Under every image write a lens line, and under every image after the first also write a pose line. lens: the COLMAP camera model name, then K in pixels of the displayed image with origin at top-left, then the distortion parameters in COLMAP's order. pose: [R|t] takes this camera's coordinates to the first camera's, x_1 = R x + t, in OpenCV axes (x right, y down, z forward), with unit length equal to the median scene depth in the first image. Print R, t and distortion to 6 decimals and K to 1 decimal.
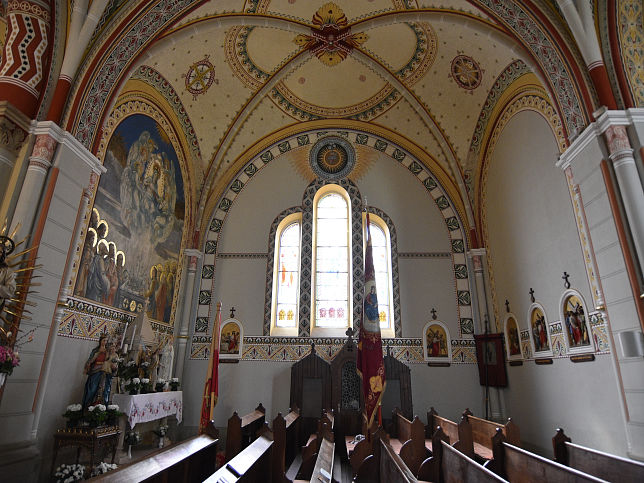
lens RADIAL K [[343.5, 0, 307.8], [0, 343.5, 267.8], [0, 0, 1]] dist [0.001590, -0.024839]
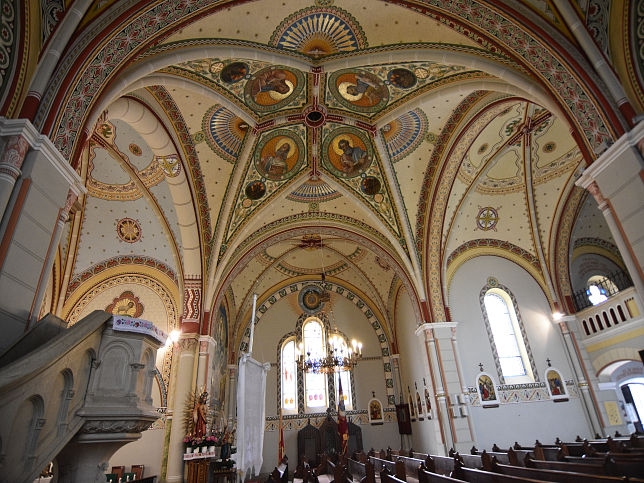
lens RADIAL K [[357.9, 0, 328.6], [0, 357.9, 270.7], [0, 0, 1]] dist [0.003361, -0.011896]
pose [[0.982894, -0.011749, 0.183799, -0.186114], [0.035987, 0.990978, -0.129101, -0.256604], [-0.180624, 0.133507, 0.974449, -0.814050]]
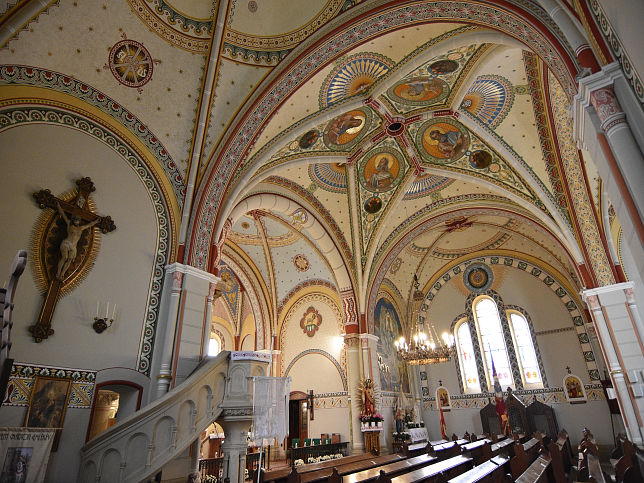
lens RADIAL K [[360.8, 0, 322.9], [0, 360.8, 263.1], [0, 0, 1]] dist [0.000915, -0.022541]
pose [[0.861666, -0.249412, -0.441957, 0.235633], [0.199652, 0.967270, -0.156612, -0.295407], [0.466553, 0.046710, 0.883259, -0.965973]]
